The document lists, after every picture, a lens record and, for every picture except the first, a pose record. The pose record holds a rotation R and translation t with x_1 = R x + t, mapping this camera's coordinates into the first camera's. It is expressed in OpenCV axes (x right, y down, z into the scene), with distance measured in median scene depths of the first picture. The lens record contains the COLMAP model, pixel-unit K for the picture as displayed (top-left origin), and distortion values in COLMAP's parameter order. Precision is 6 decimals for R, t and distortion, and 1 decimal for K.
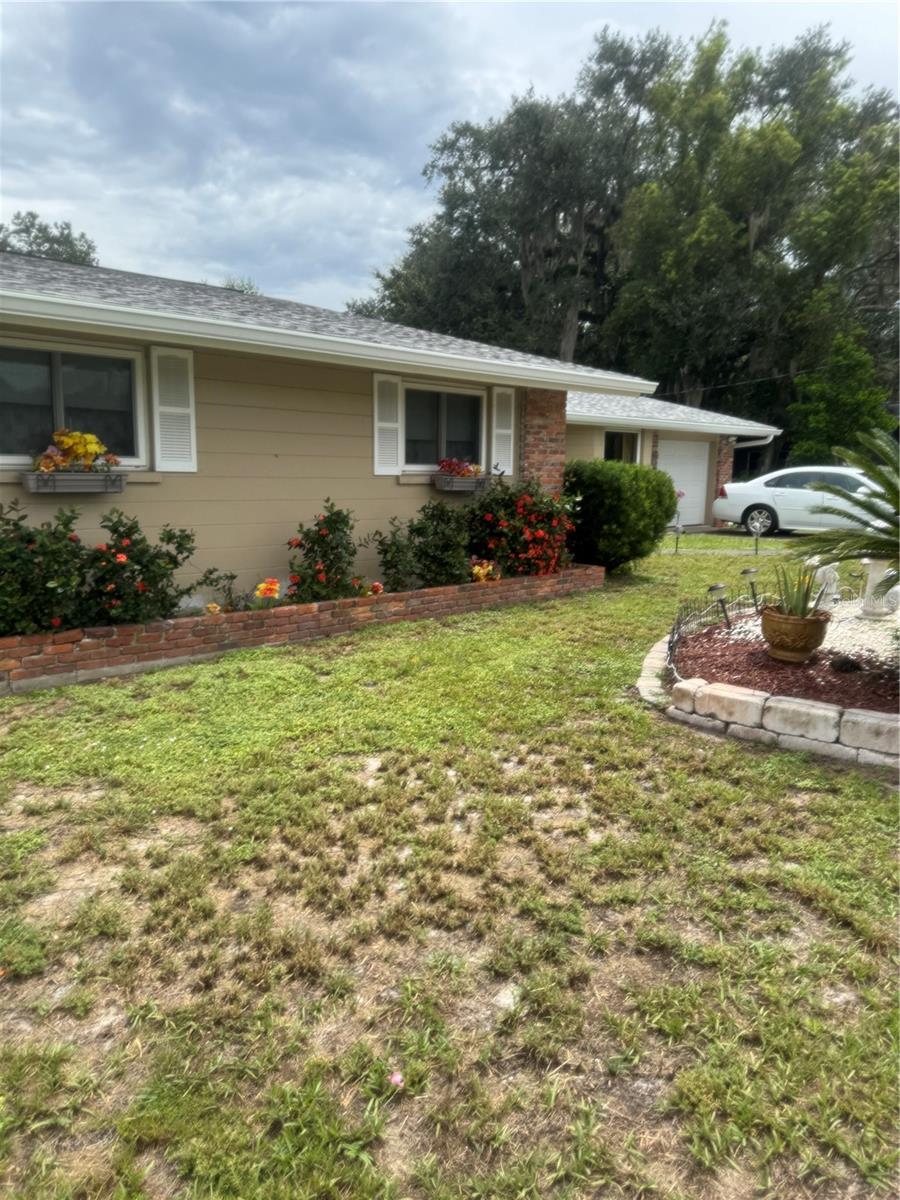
lens RADIAL K [[859.0, 0, 445.8], [0, 859.0, 593.7], [0, 0, 1]] dist [0.051940, -0.075221]
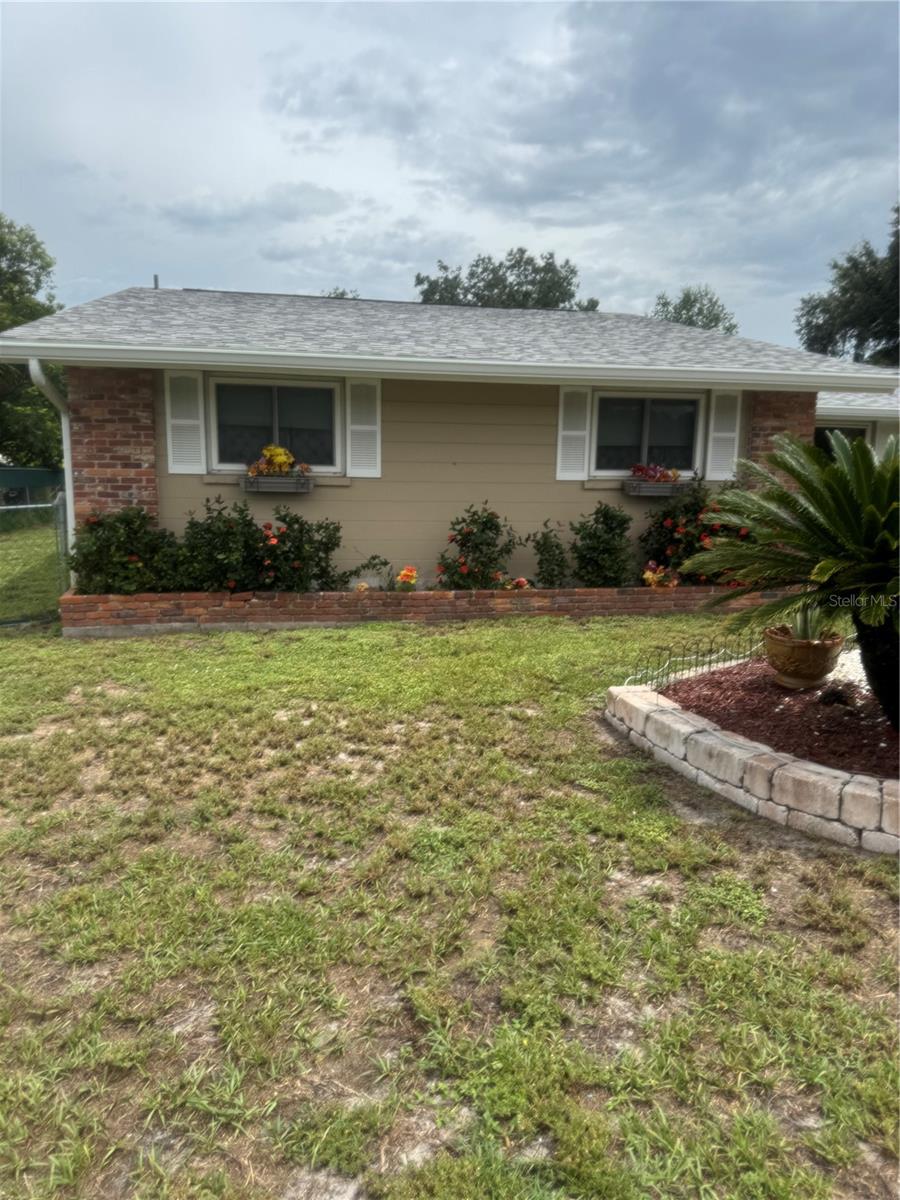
lens RADIAL K [[859.0, 0, 447.8], [0, 859.0, 606.2], [0, 0, 1]] dist [0.051940, -0.075221]
pose [[0.834077, 0.086737, -0.544786, 0.387385], [-0.082589, 0.996065, 0.032140, -0.004259], [0.545430, 0.018186, 0.837959, 0.023383]]
